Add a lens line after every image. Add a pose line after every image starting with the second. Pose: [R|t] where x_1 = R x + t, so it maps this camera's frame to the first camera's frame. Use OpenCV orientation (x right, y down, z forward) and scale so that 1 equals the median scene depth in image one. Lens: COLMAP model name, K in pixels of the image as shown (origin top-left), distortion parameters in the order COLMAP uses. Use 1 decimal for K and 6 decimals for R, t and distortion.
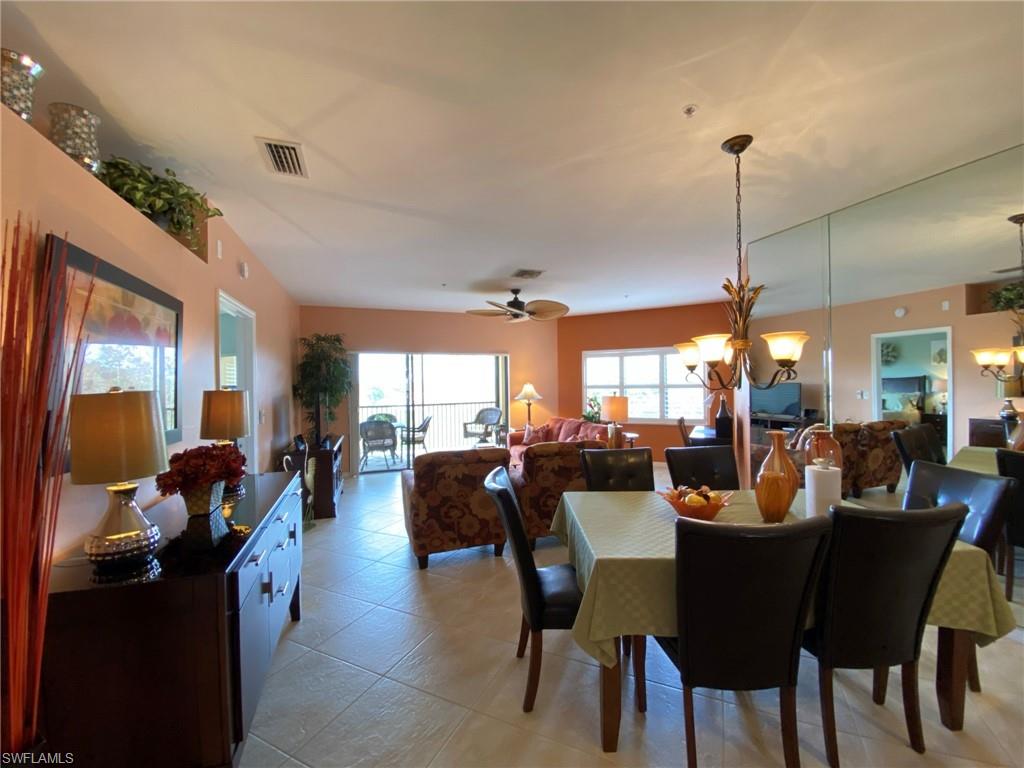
lens RADIAL K [[413.8, 0, 514.5], [0, 413.8, 384.2], [0, 0, 1]] dist [0.010817, -0.015314]
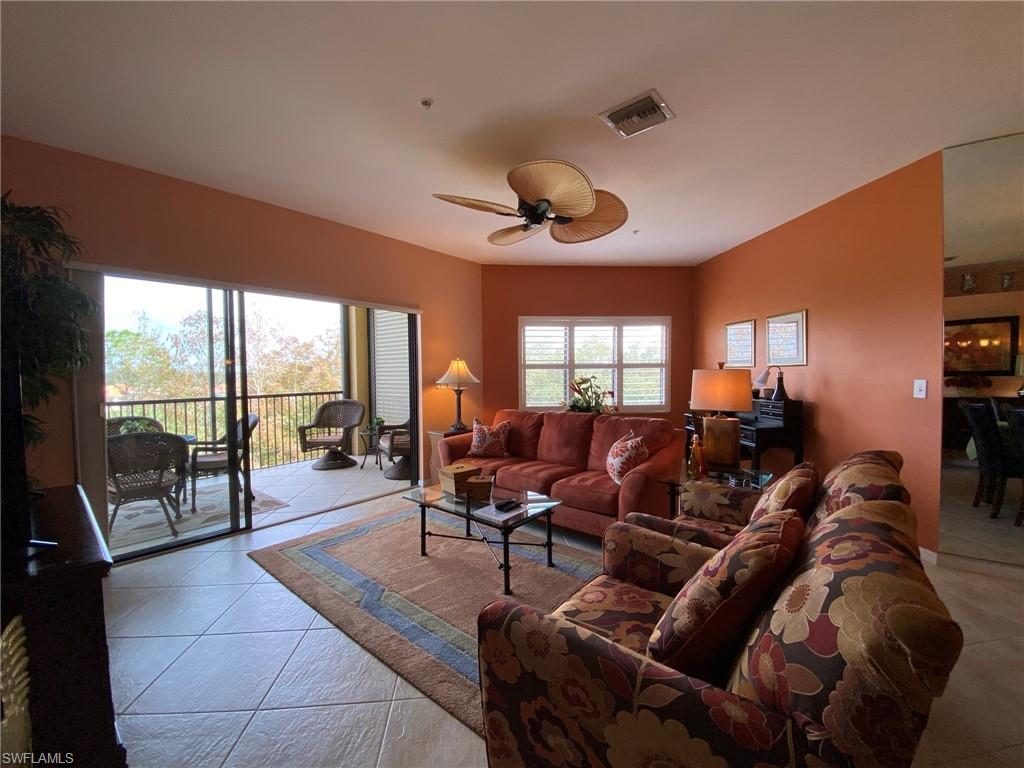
lens RADIAL K [[413.8, 0, 521.8], [0, 413.8, 387.0], [0, 0, 1]] dist [0.010817, -0.015314]
pose [[0.847995, -0.012326, 0.529860, -0.291294], [-0.001410, 0.999673, 0.025513, 0.033833], [-0.530002, -0.022382, 0.847701, 0.546936]]
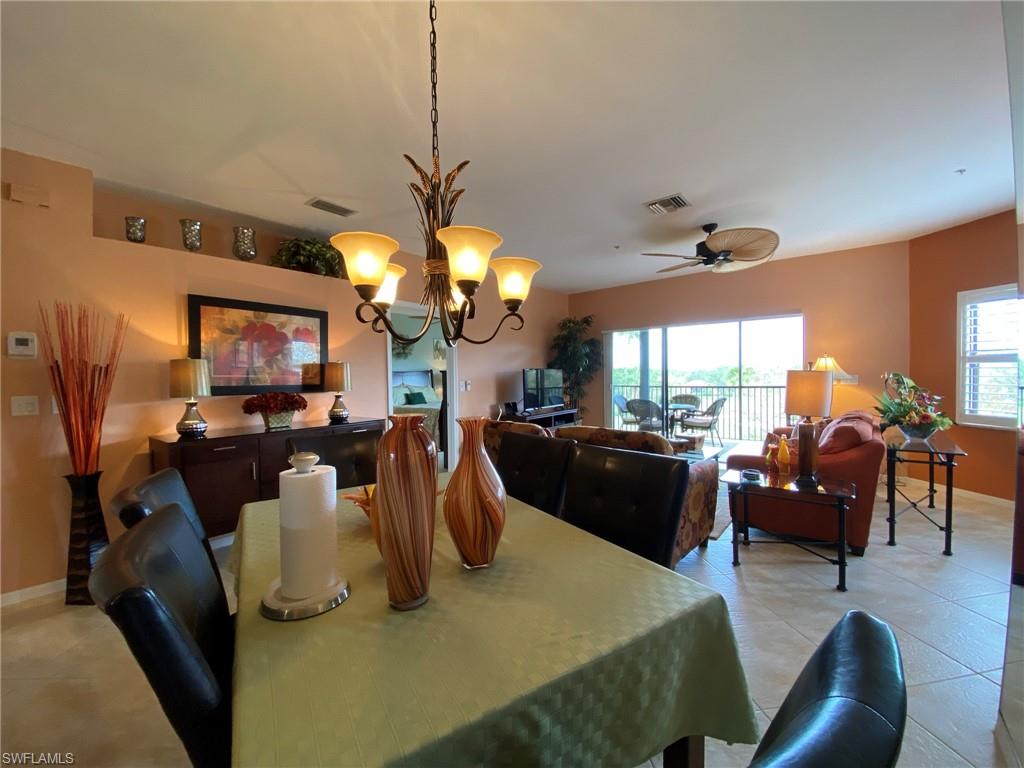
lens RADIAL K [[413.8, 0, 511.0], [0, 413.8, 389.8], [0, 0, 1]] dist [0.010817, -0.015314]
pose [[0.522737, 0.033904, -0.851819, 0.445284], [0.009959, 0.998898, 0.045870, 0.022249], [0.852436, -0.032461, 0.521823, 0.304936]]
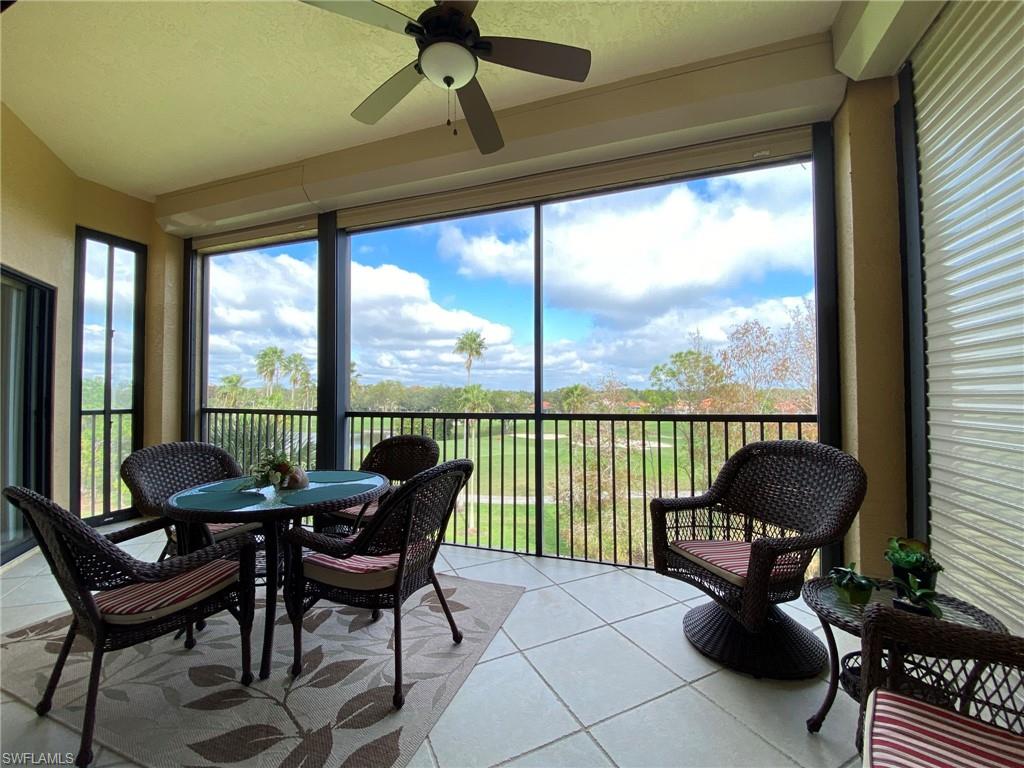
lens RADIAL K [[413.8, 0, 512.5], [0, 413.8, 382.4], [0, 0, 1]] dist [0.010817, -0.015314]
pose [[0.774983, -0.004734, -0.631965, -0.063074], [-0.011704, 0.999693, -0.021840, 0.056198], [0.631874, 0.024322, 0.774690, 1.323599]]
